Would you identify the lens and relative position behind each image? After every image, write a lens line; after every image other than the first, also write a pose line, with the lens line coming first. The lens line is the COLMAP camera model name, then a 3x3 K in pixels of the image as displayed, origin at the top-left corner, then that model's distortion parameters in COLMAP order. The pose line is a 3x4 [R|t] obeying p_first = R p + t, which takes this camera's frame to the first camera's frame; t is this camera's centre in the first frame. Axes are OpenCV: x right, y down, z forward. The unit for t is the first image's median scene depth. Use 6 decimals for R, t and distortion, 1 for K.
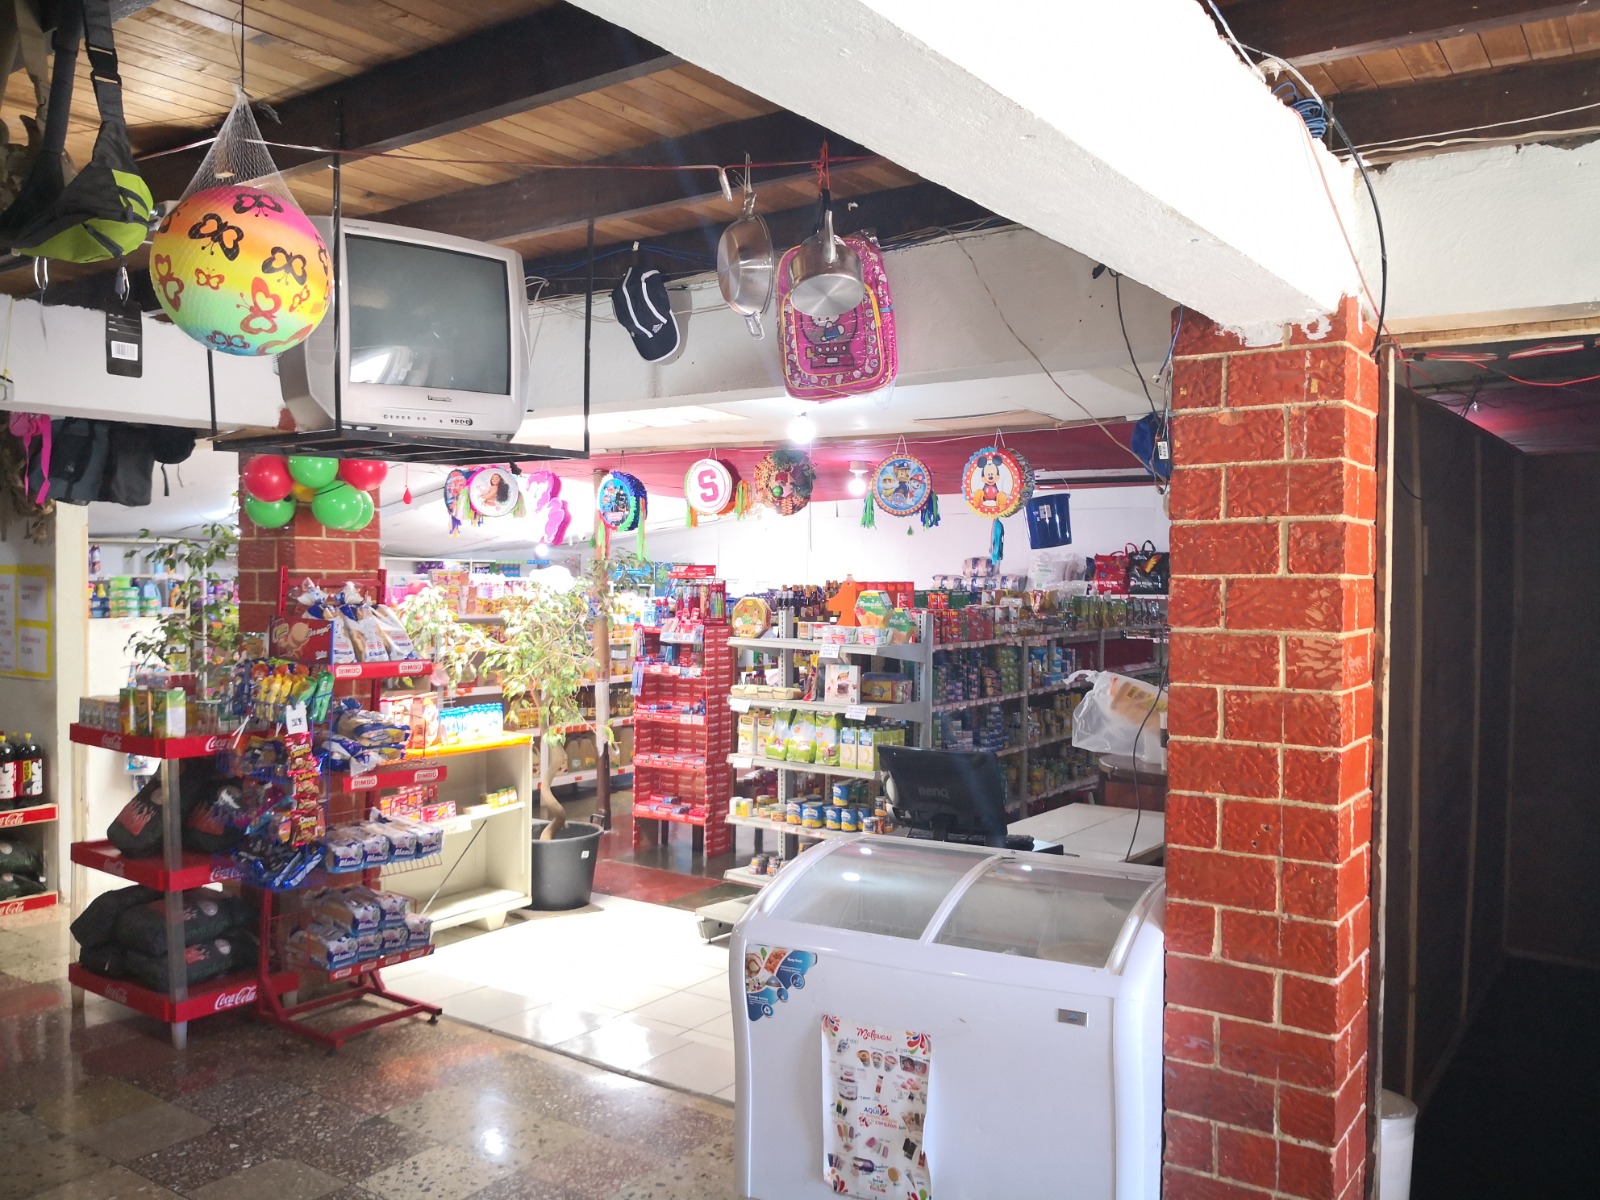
lens RADIAL K [[1303.9, 0, 803.3], [0, 1303.9, 600.8], [0, 0, 1]] dist [0.042181, -0.062669]
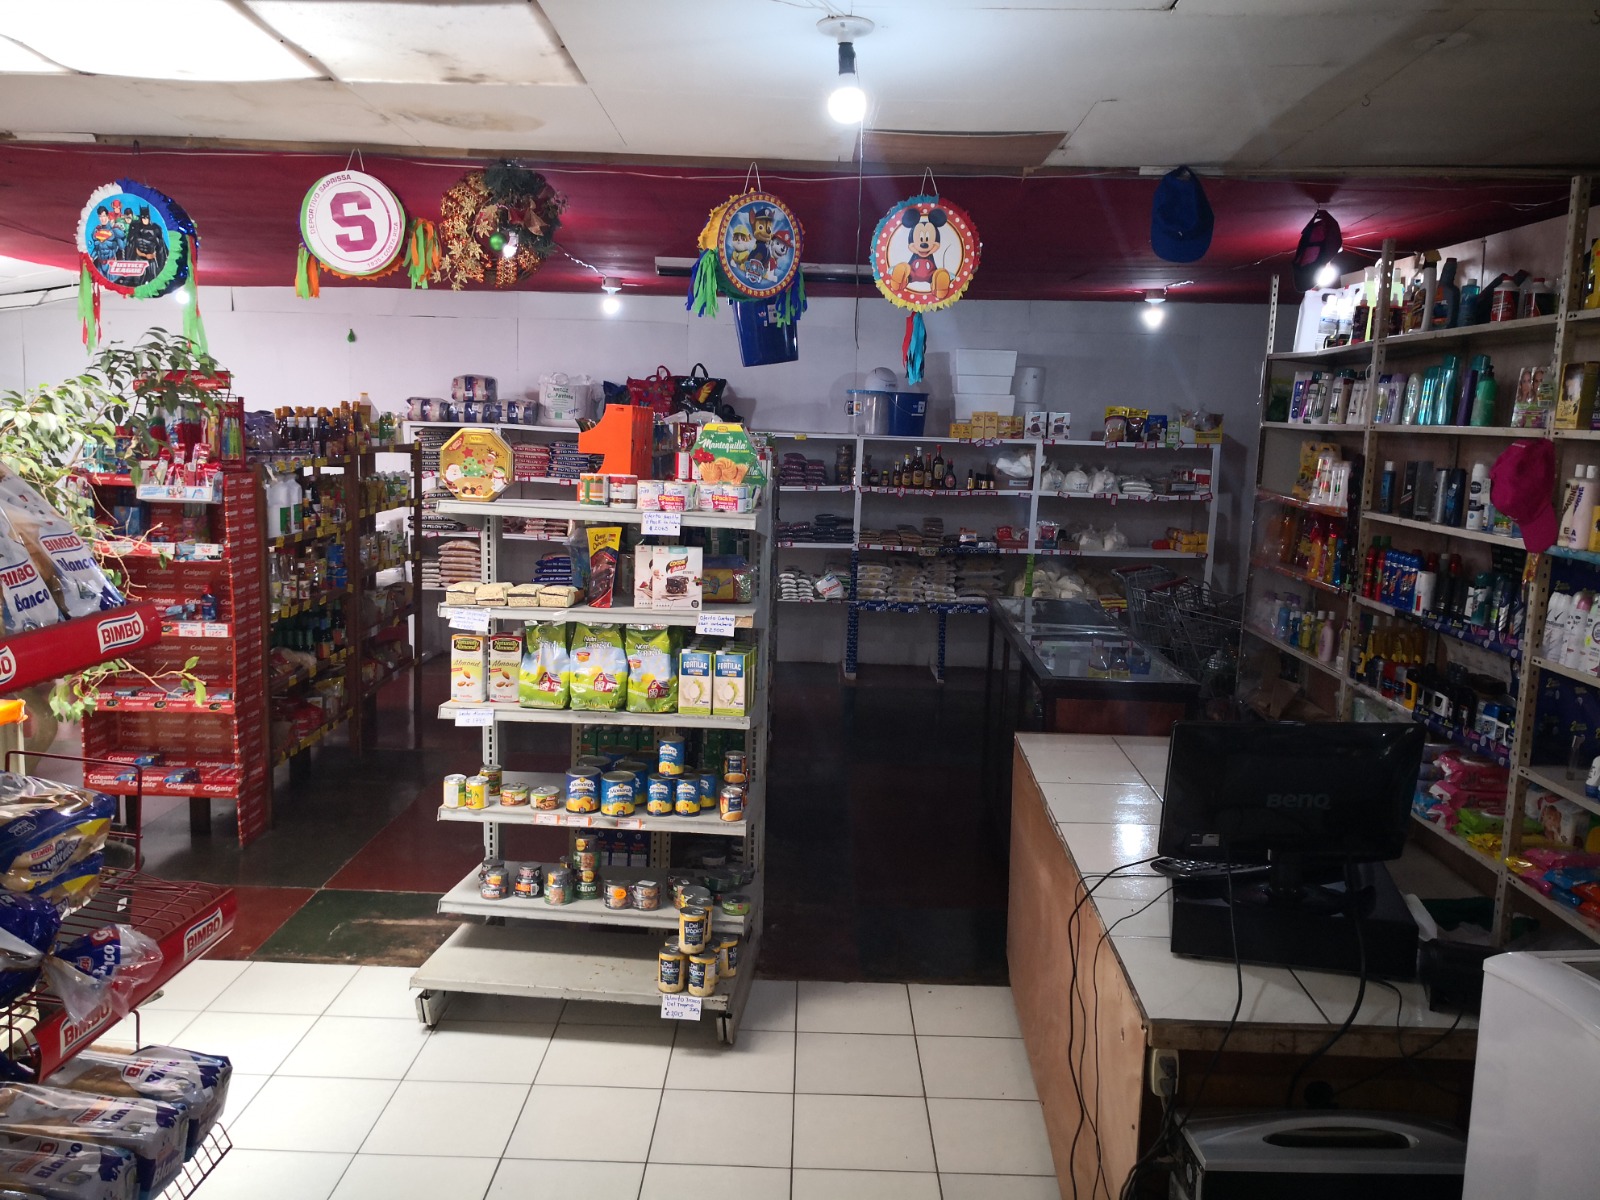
lens RADIAL K [[1303.9, 0, 799.6], [0, 1303.9, 605.1], [0, 0, 1]] dist [0.042181, -0.062669]
pose [[0.831238, -0.060810, 0.552581, -0.254191], [-0.012264, 0.991752, 0.127587, -0.001163], [-0.555782, -0.112832, 0.823635, 0.465972]]
